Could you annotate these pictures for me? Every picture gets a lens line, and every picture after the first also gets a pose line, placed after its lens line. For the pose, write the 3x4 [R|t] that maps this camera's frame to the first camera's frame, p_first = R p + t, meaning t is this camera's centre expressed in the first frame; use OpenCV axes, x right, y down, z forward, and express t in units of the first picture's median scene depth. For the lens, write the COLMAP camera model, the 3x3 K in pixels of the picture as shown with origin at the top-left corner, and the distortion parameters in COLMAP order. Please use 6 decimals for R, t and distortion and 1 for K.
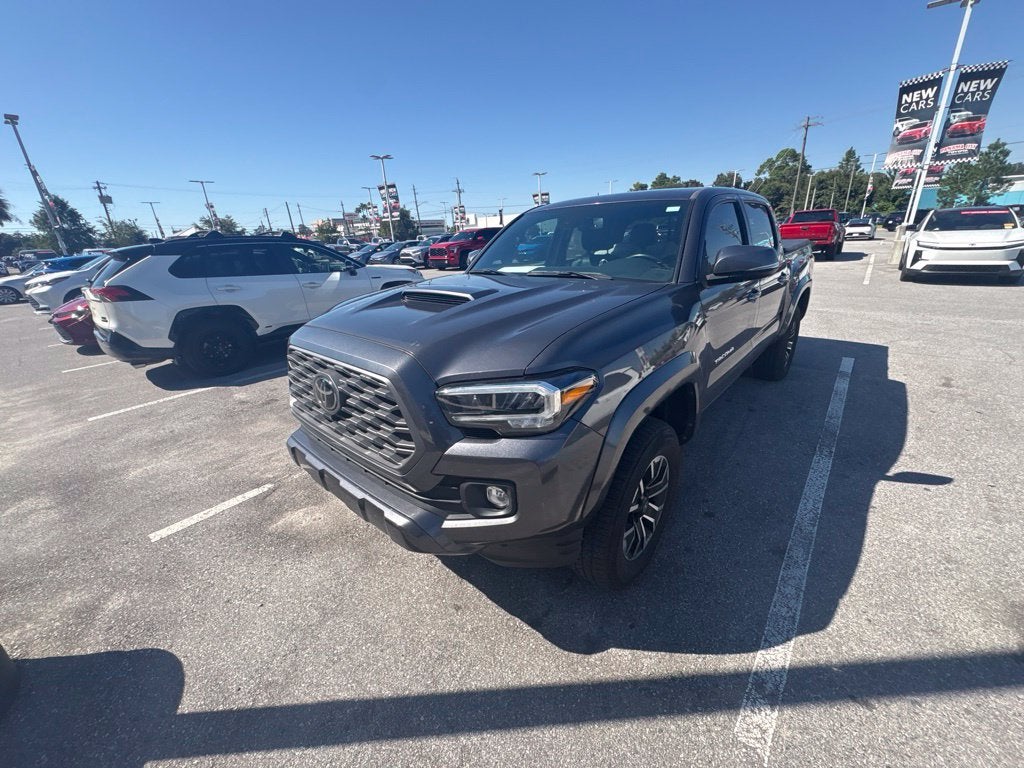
lens RADIAL K [[402.5, 0, 511.1], [0, 402.5, 384.2], [0, 0, 1]] dist [0.000524, -0.000147]
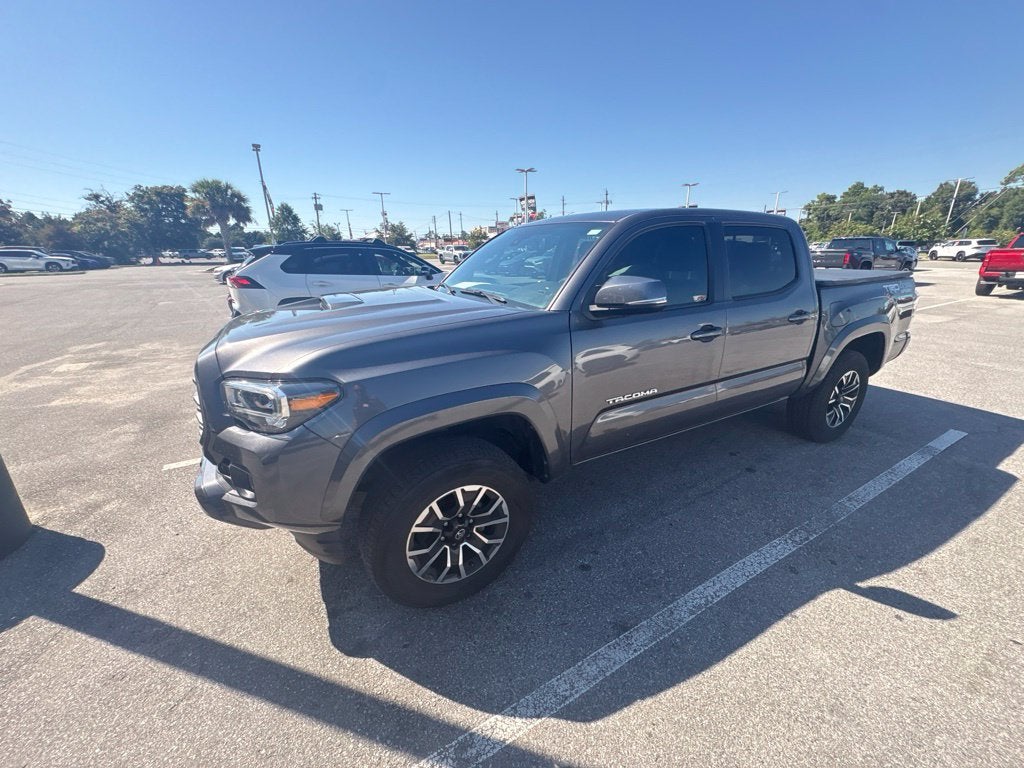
lens RADIAL K [[402.9, 0, 511.3], [0, 402.9, 384.7], [0, 0, 1]] dist [0.001042, -0.000434]
pose [[0.943243, 0.142283, -0.300081, 0.461562], [-0.148596, 0.988896, 0.001802, -0.049636], [0.297006, 0.042891, 0.953912, 0.057865]]
